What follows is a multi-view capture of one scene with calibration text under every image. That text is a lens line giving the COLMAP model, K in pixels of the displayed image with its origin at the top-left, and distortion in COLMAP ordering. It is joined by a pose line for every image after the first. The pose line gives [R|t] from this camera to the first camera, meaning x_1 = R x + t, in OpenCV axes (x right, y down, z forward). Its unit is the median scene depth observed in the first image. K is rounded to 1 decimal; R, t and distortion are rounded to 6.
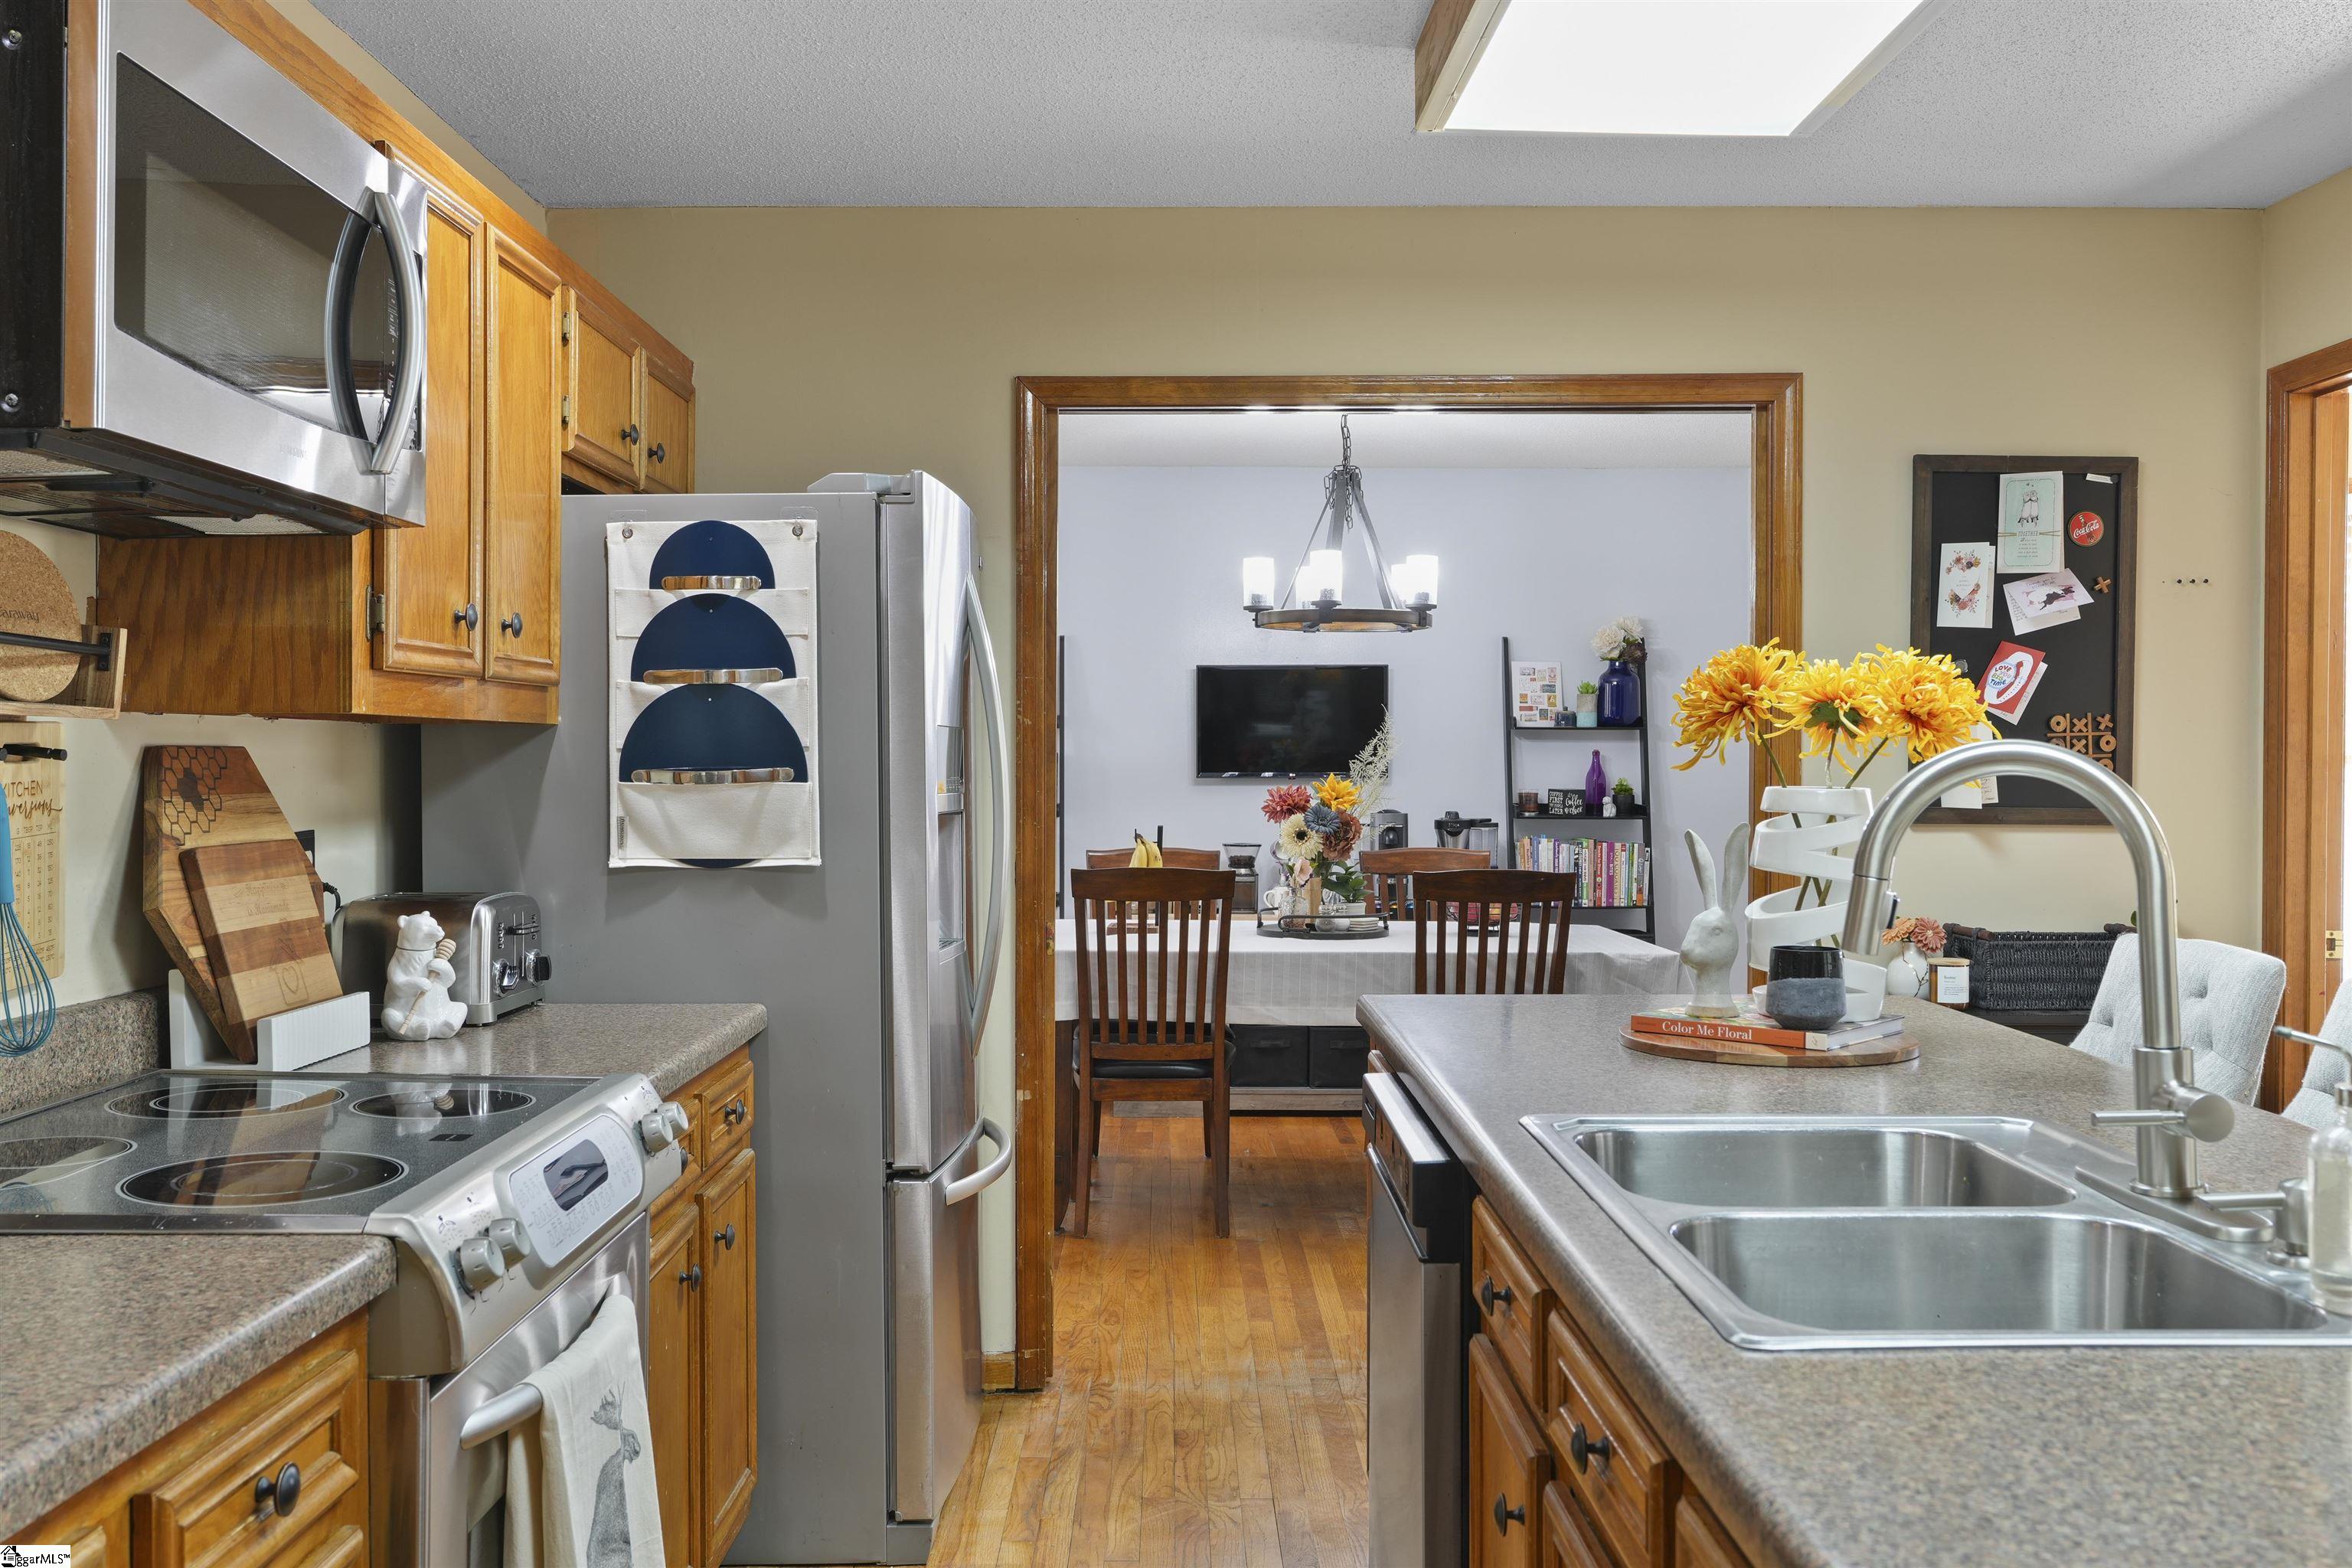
lens RADIAL K [[2028.7, 0, 1168.5], [0, 2028.7, 786.8], [0, 0, 1]] dist [-0.012547, -0.006478]
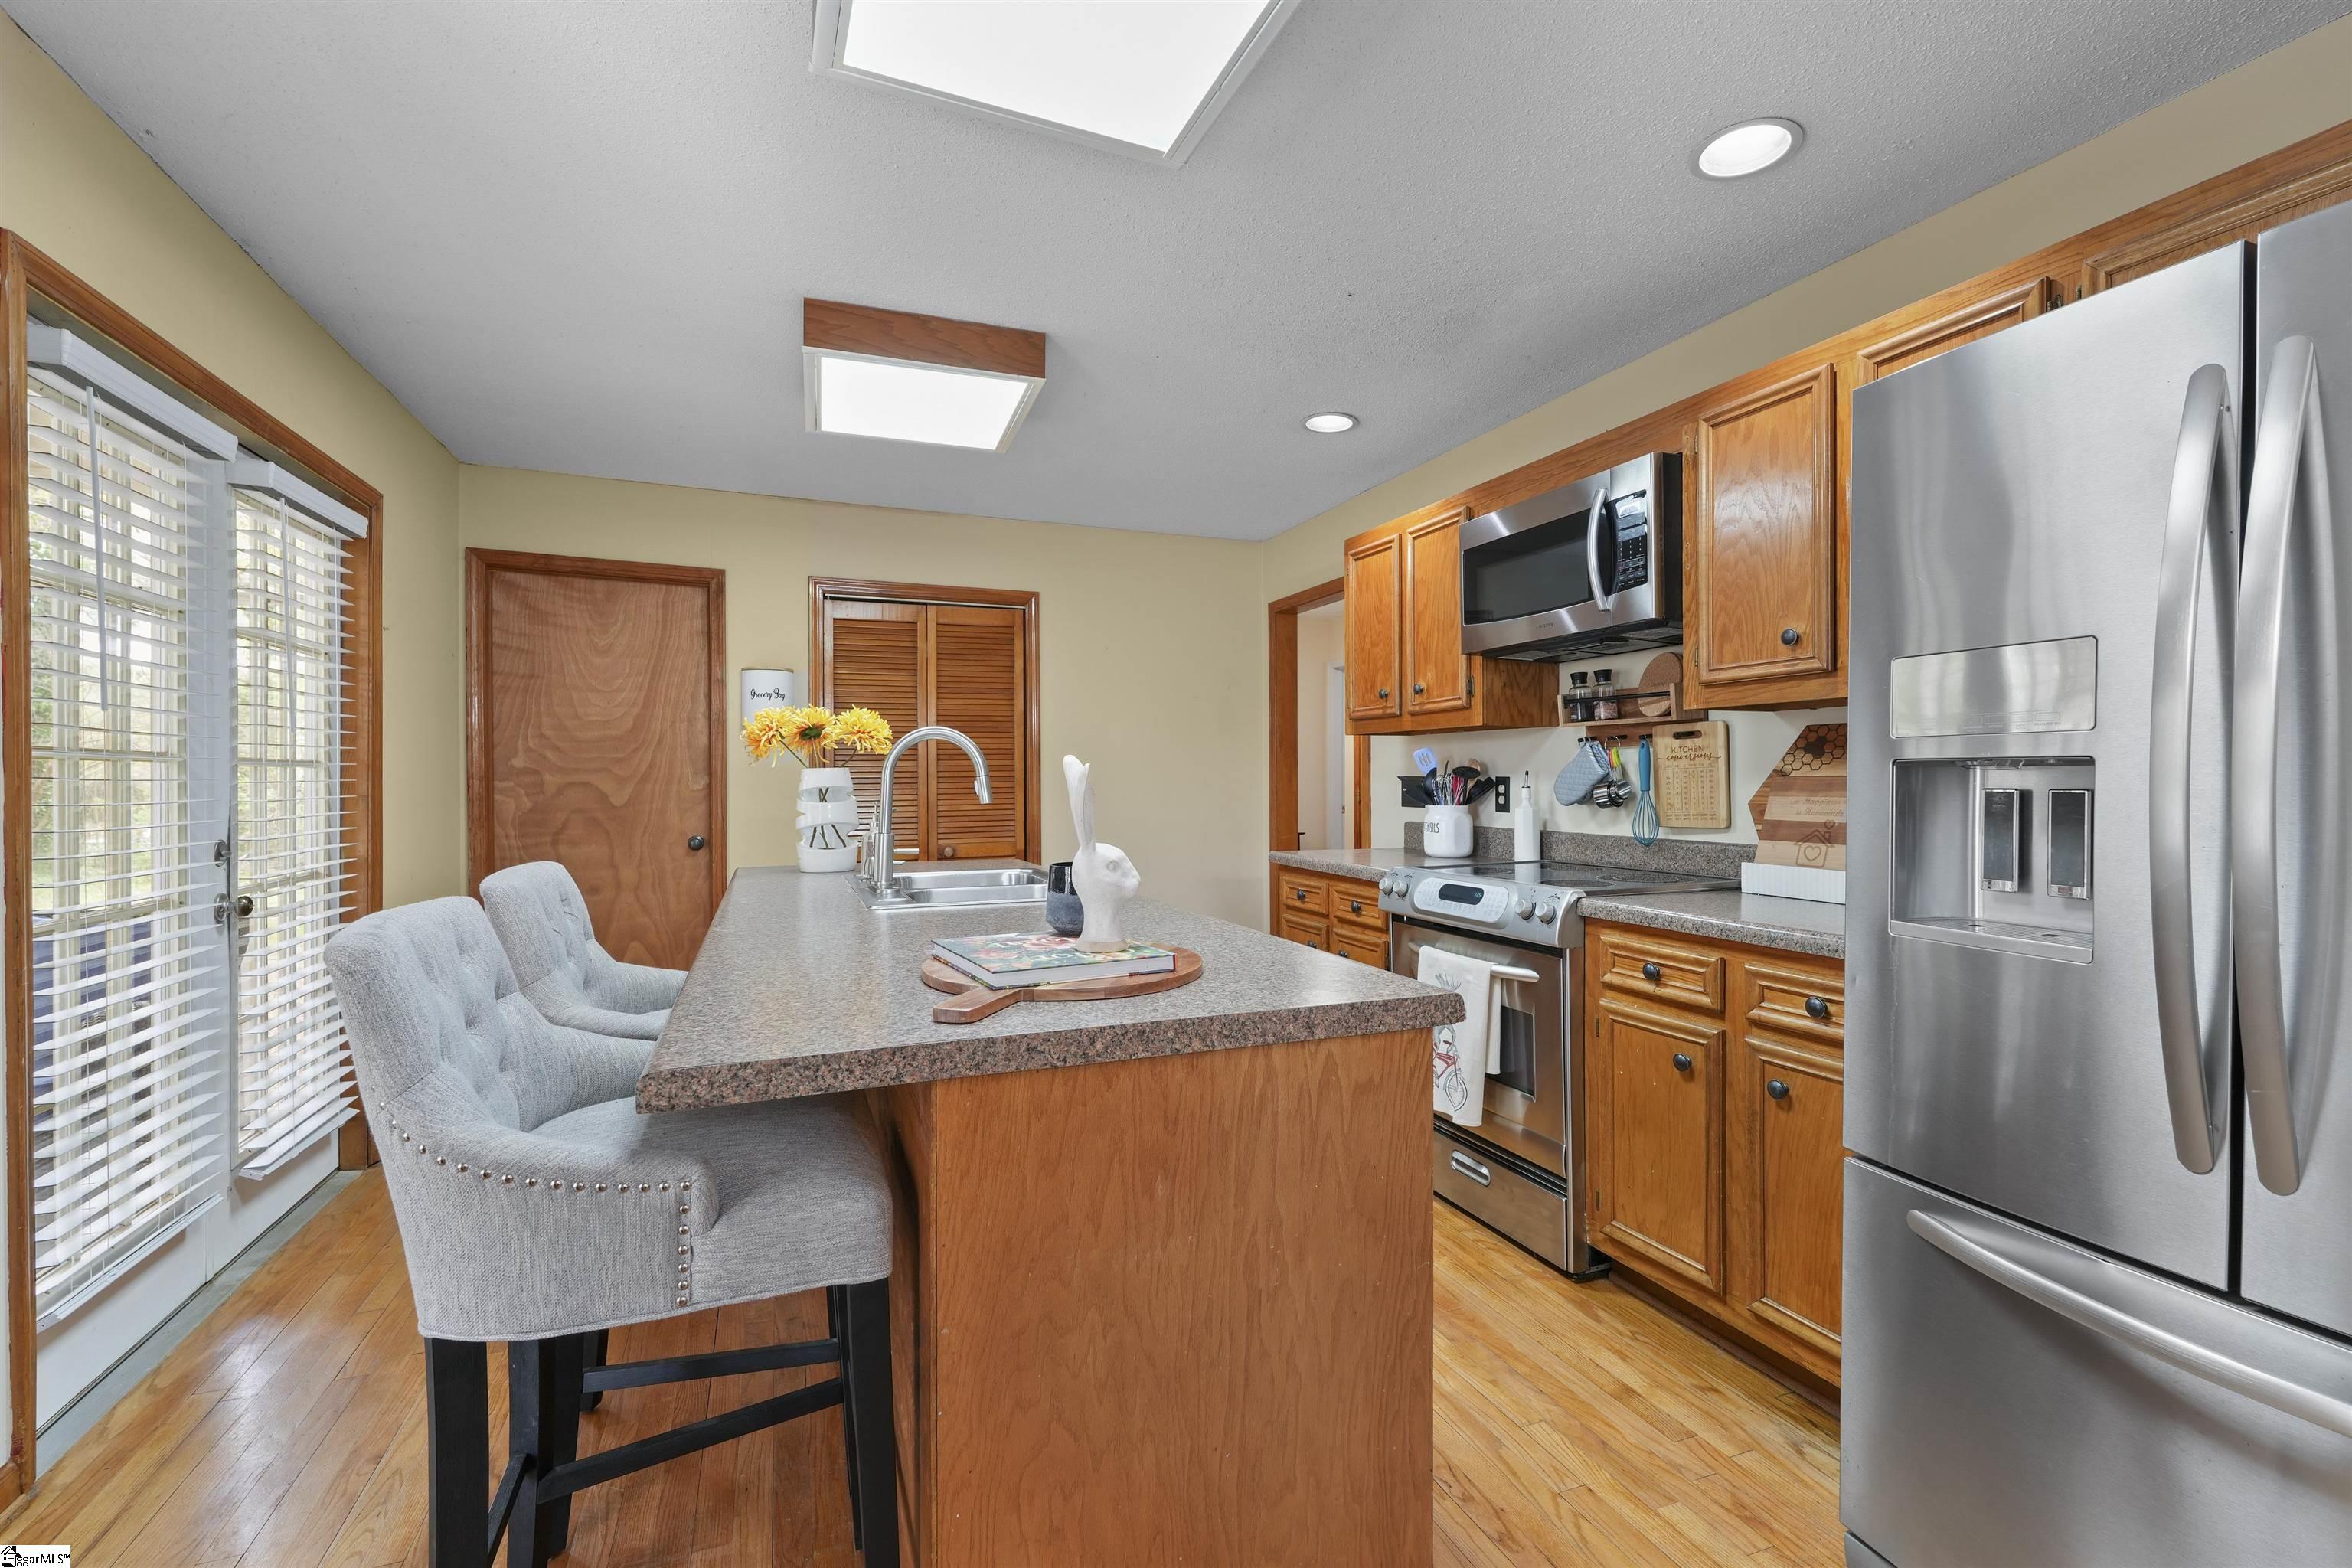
lens RADIAL K [[1018.7, 0, 1176.4], [0, 1018.7, 782.0], [0, 0, 1]] dist [-0.003609, 0.000842]
pose [[-0.930218, 0.000780, -0.367006, 0.264024], [-0.005143, 0.999872, 0.015159, 0.014385], [0.366971, 0.015989, -0.930095, 1.034189]]
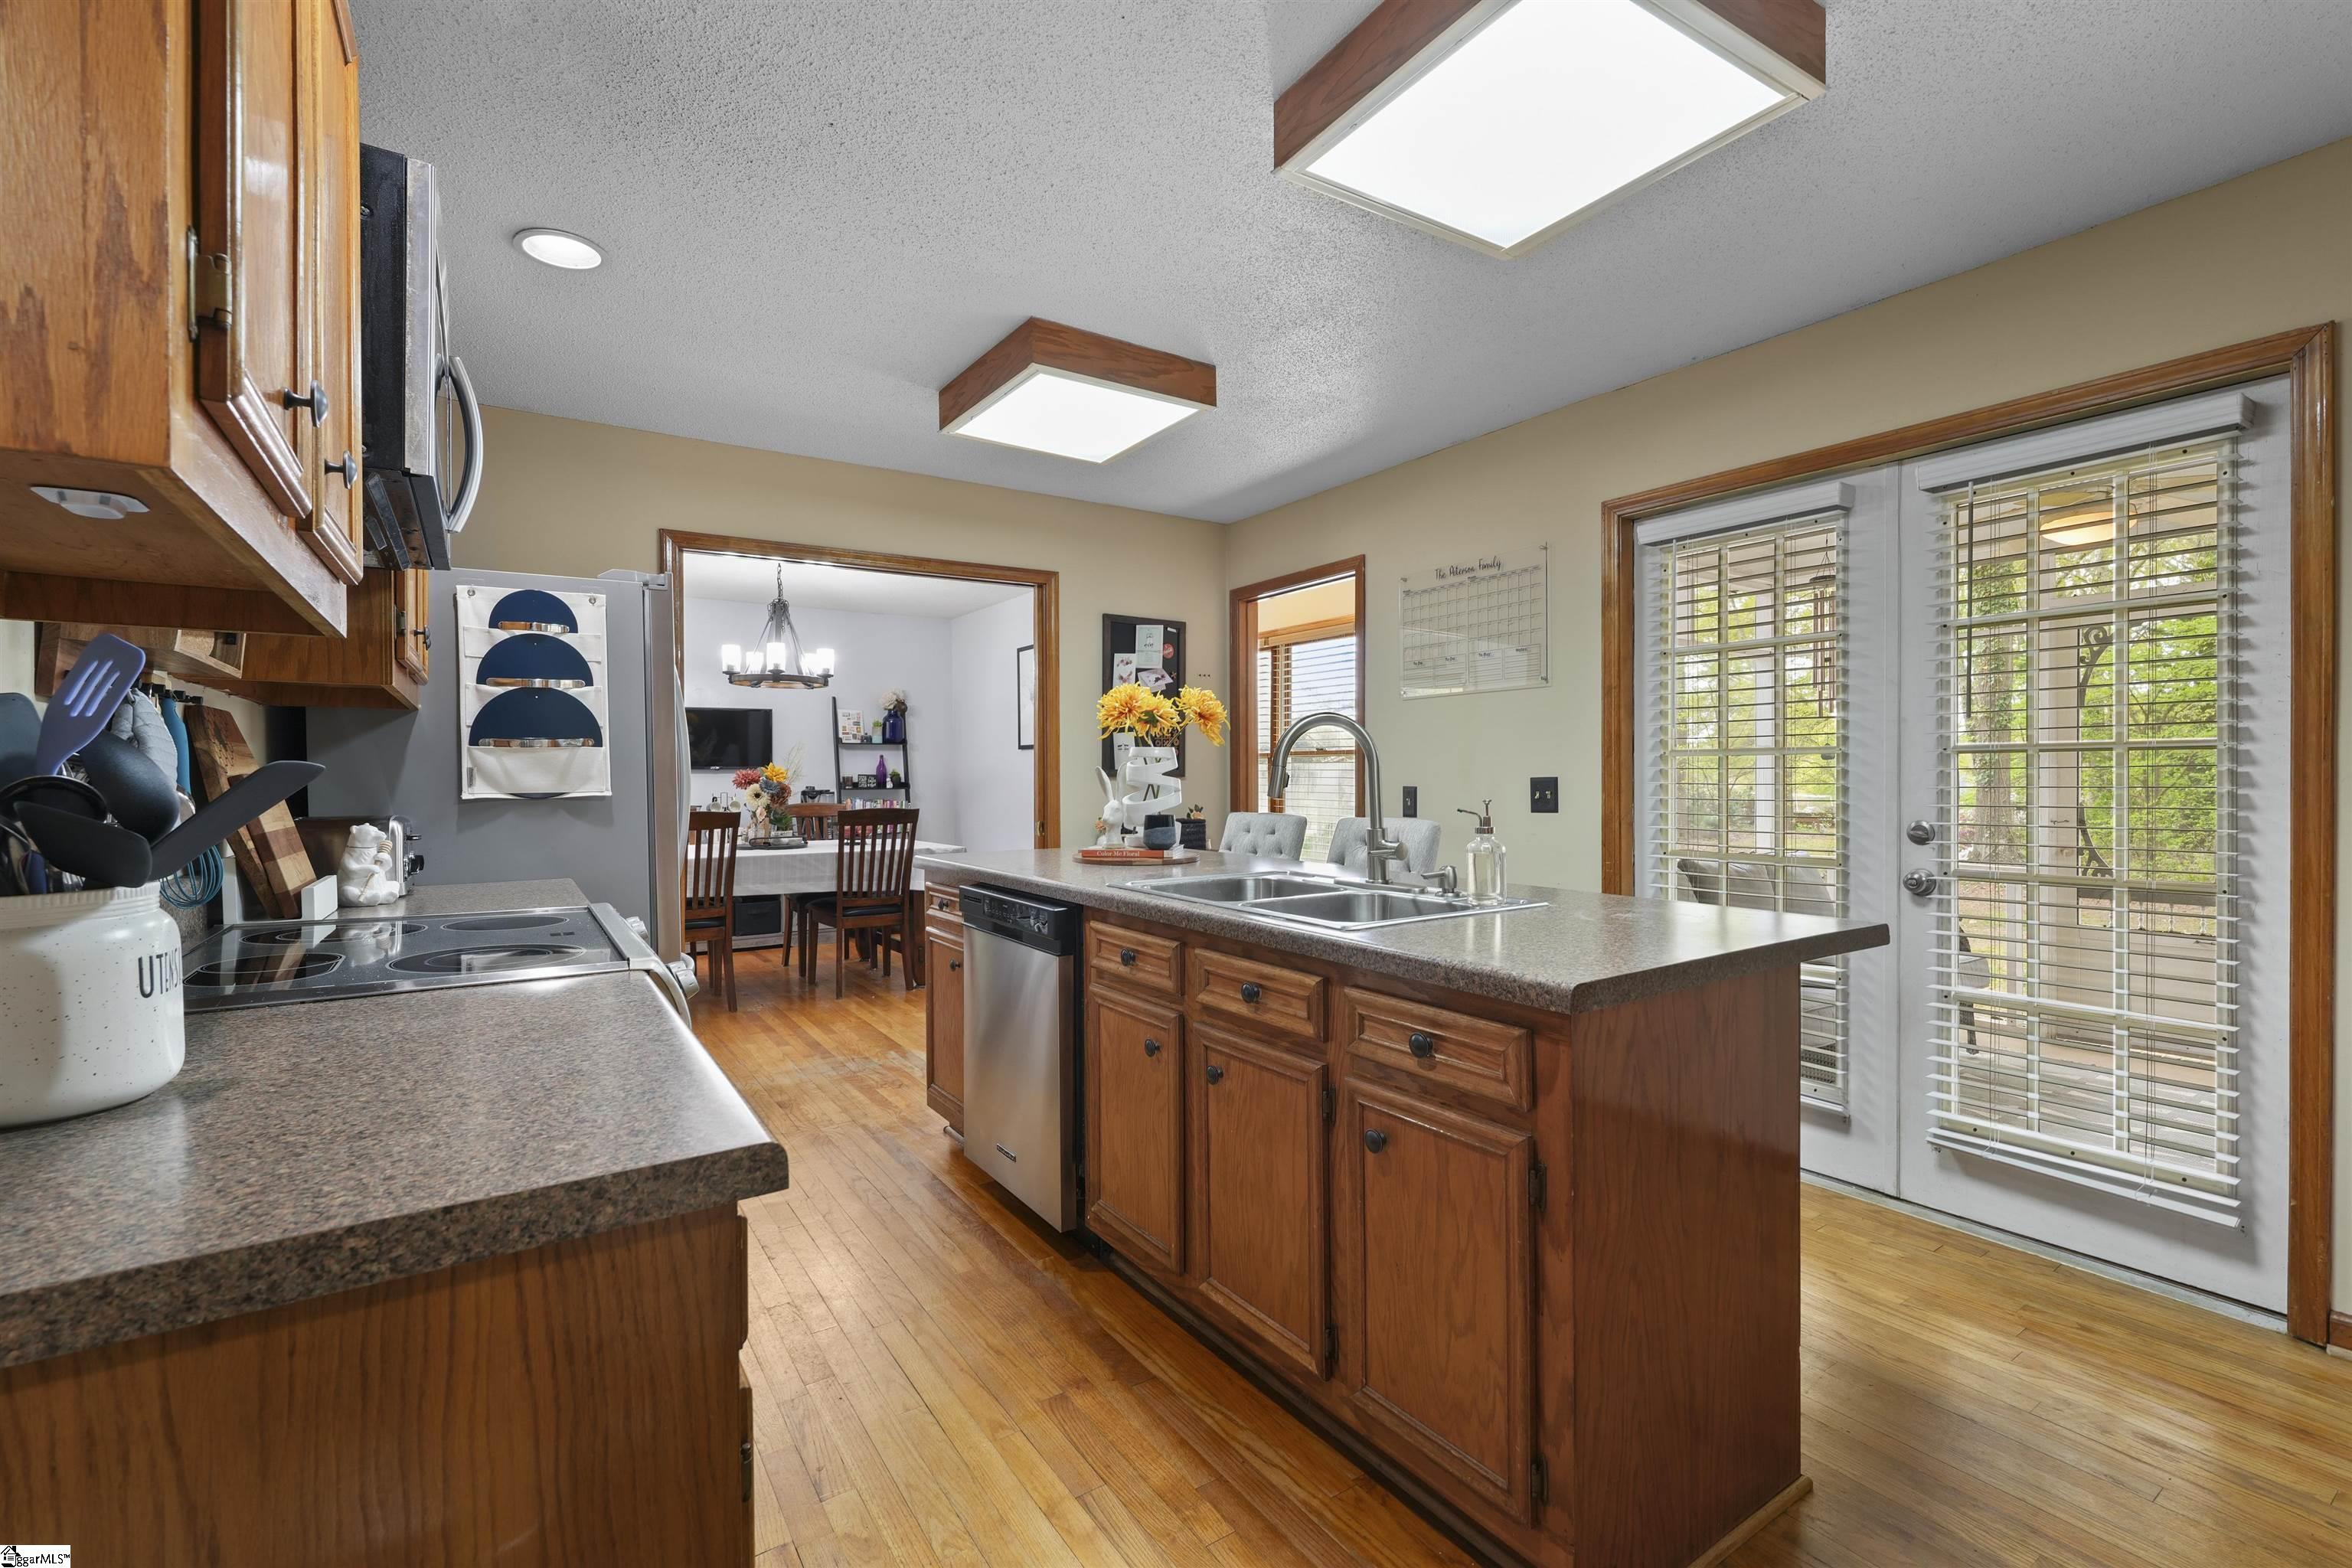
lens RADIAL K [[1018.7, 0, 1175.3], [0, 1018.7, 784.5], [0, 0, 1]] dist [-0.003609, 0.000842]
pose [[0.833374, -0.010883, 0.552602, -0.195769], [0.012957, 0.999916, 0.000151, 0.027767], [-0.552557, 0.007034, 0.833445, 0.009734]]
